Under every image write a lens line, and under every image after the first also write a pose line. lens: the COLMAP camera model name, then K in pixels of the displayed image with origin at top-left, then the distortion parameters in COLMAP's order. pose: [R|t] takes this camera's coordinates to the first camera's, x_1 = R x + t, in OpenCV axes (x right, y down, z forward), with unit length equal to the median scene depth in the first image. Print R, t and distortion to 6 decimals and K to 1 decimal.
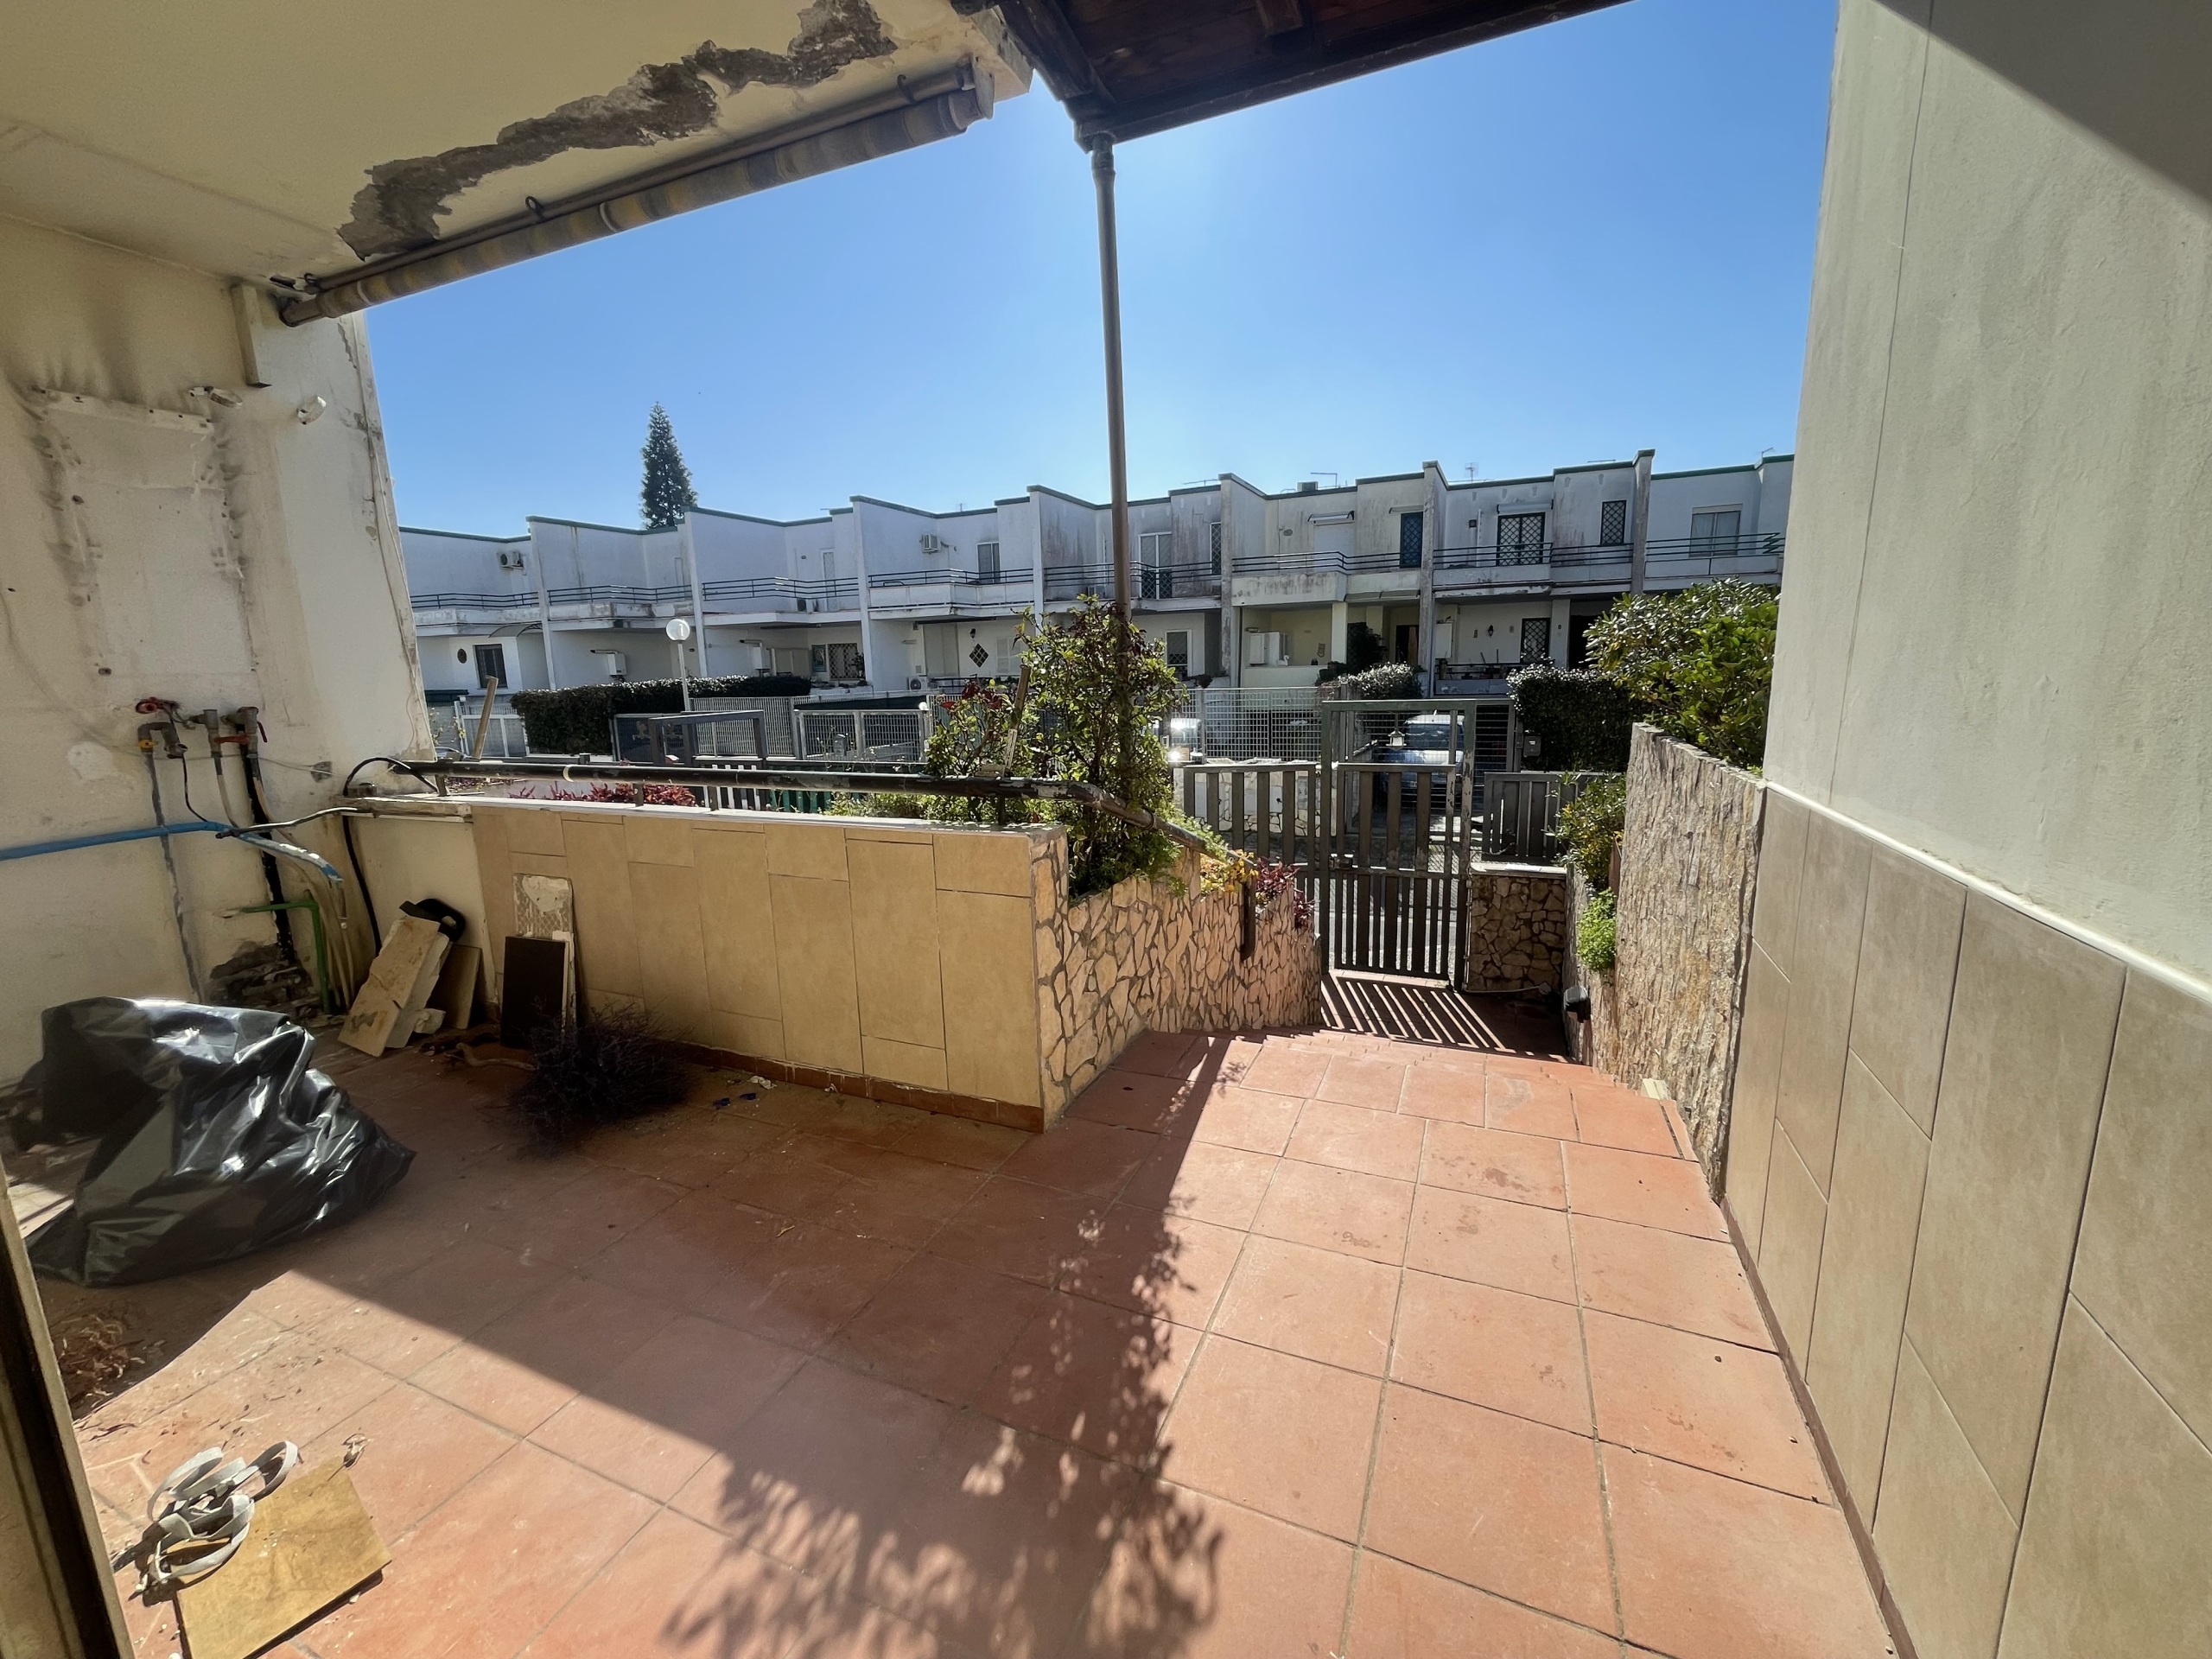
lens RADIAL K [[895.7, 0, 1113.0], [0, 895.7, 821.2], [0, 0, 1]] dist [-0.002372, -0.000350]
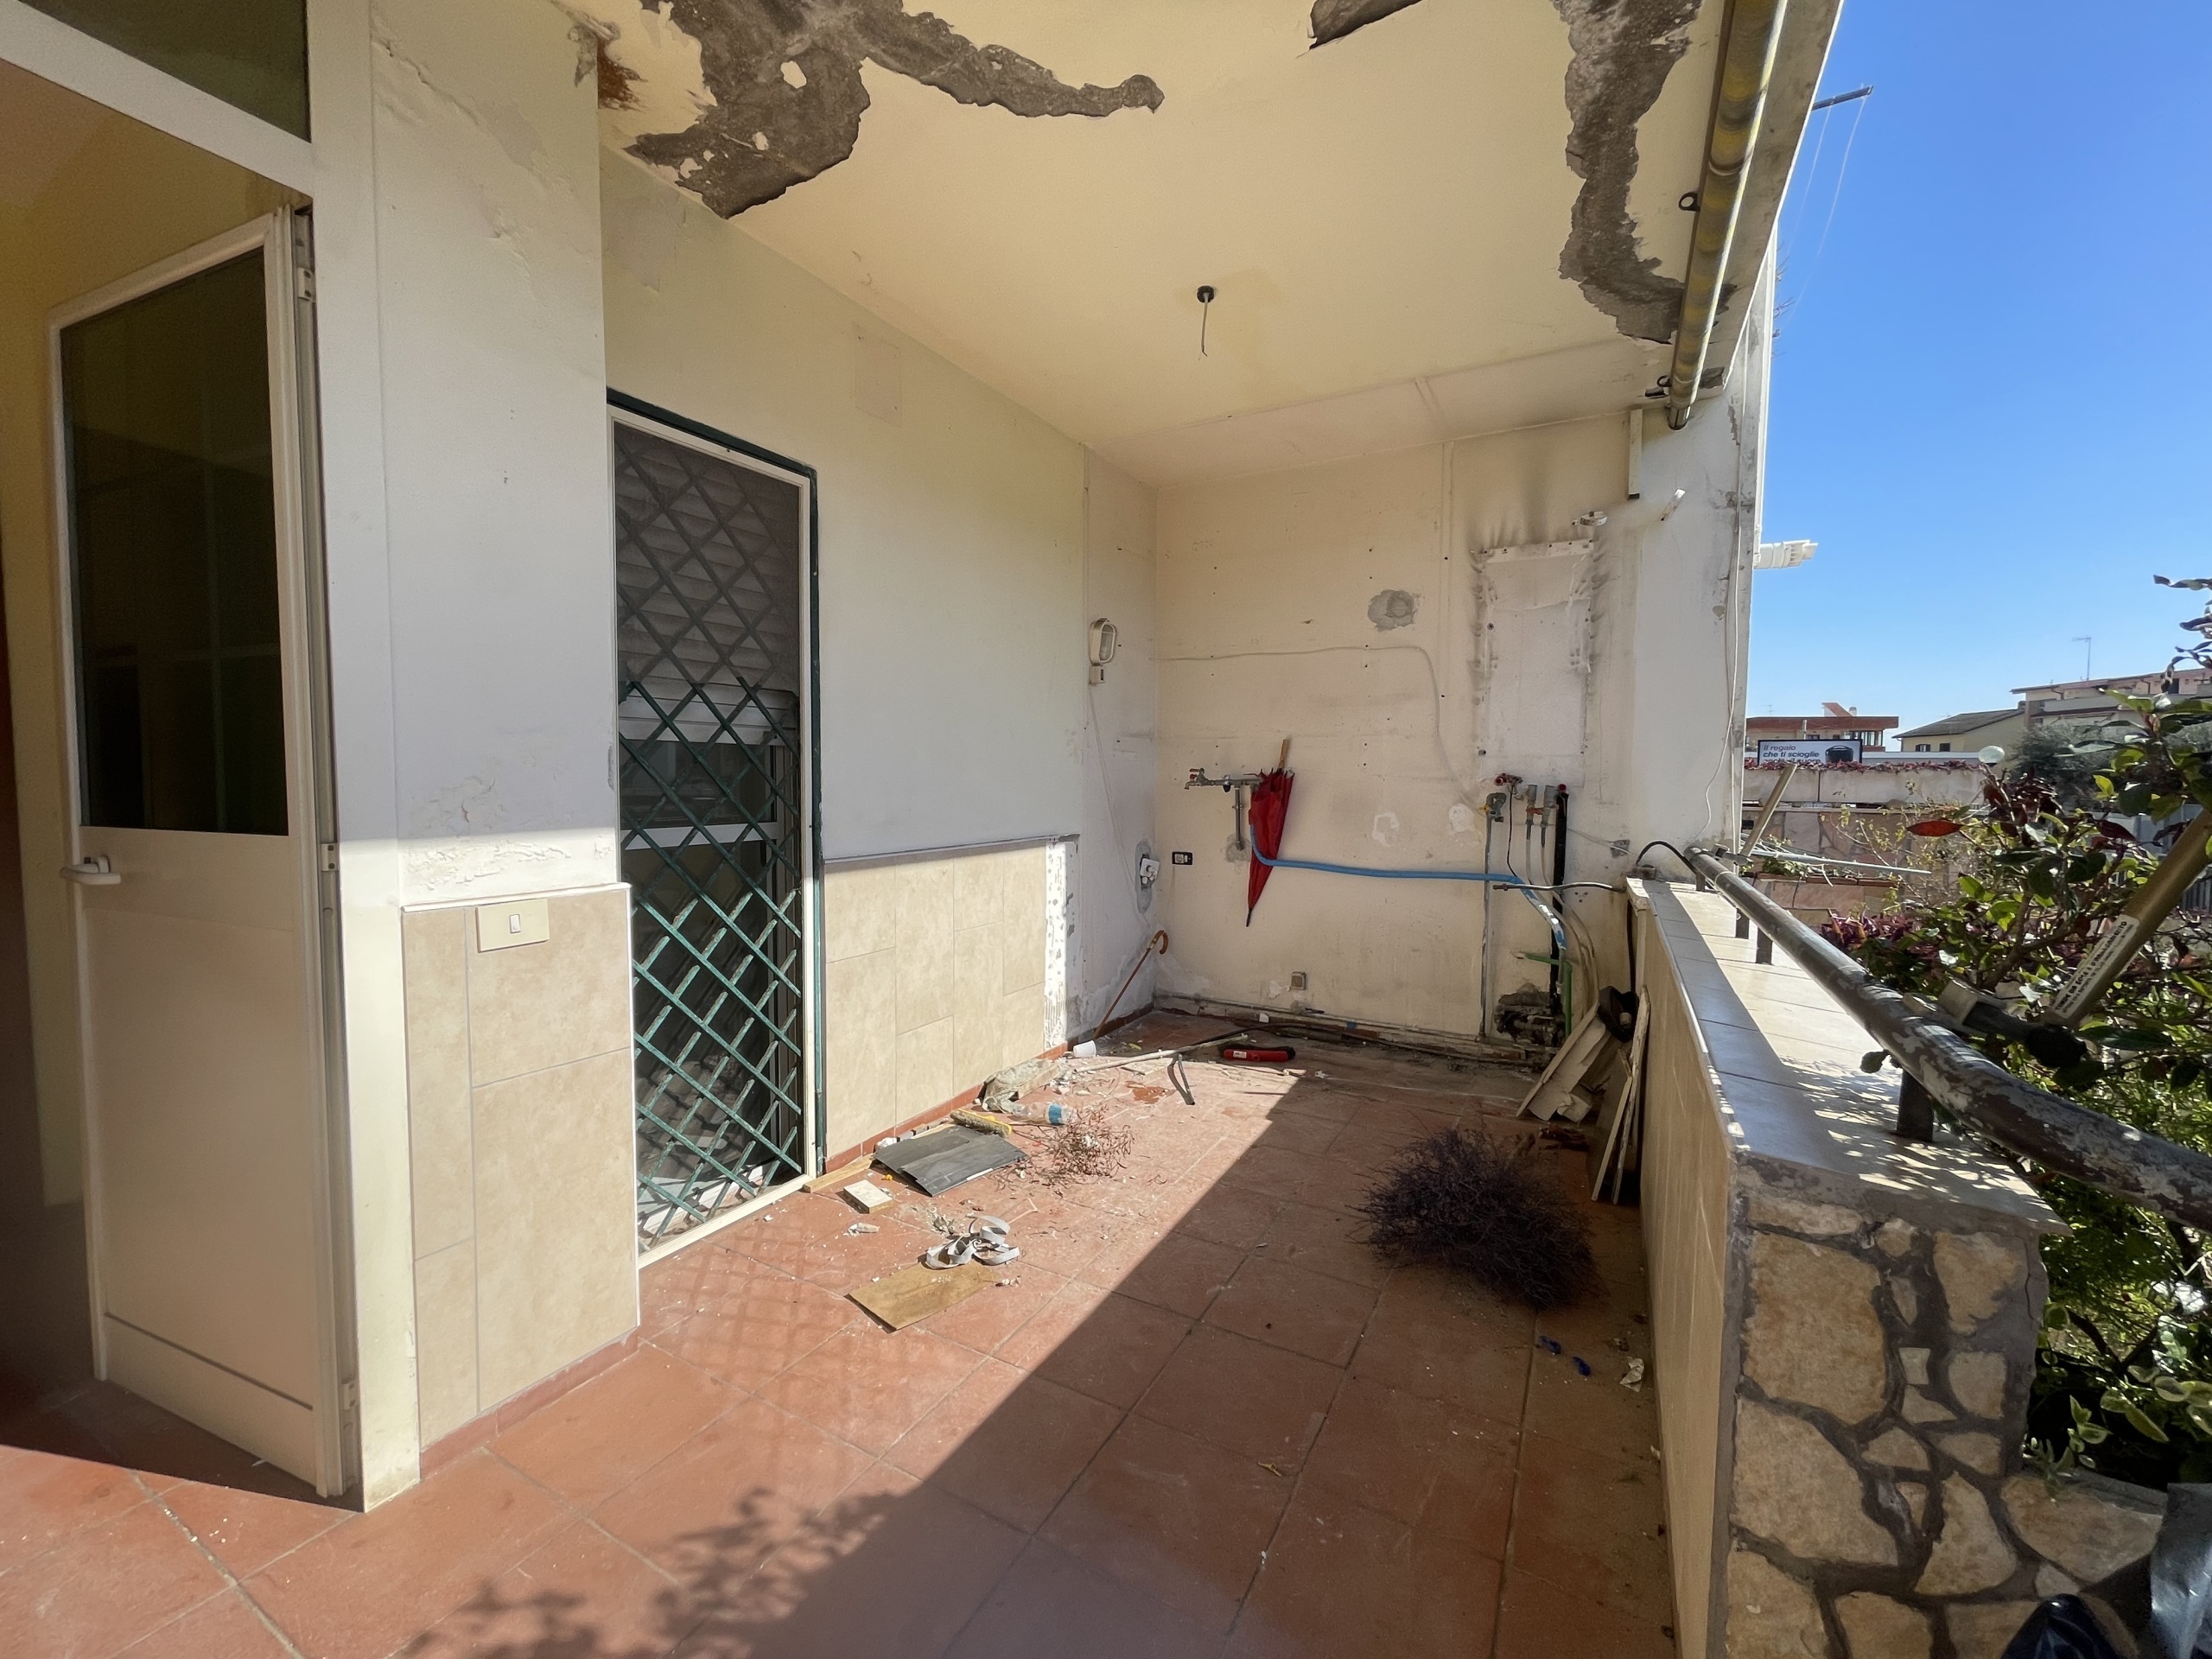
lens RADIAL K [[895.7, 0, 1102.8], [0, 895.7, 822.9], [0, 0, 1]] dist [-0.002372, -0.000350]
pose [[-0.109185, 0.078687, -0.990902, 0.263273], [-0.177147, 0.979364, 0.097290, -0.095907], [0.978109, 0.186158, -0.092993, 0.597355]]
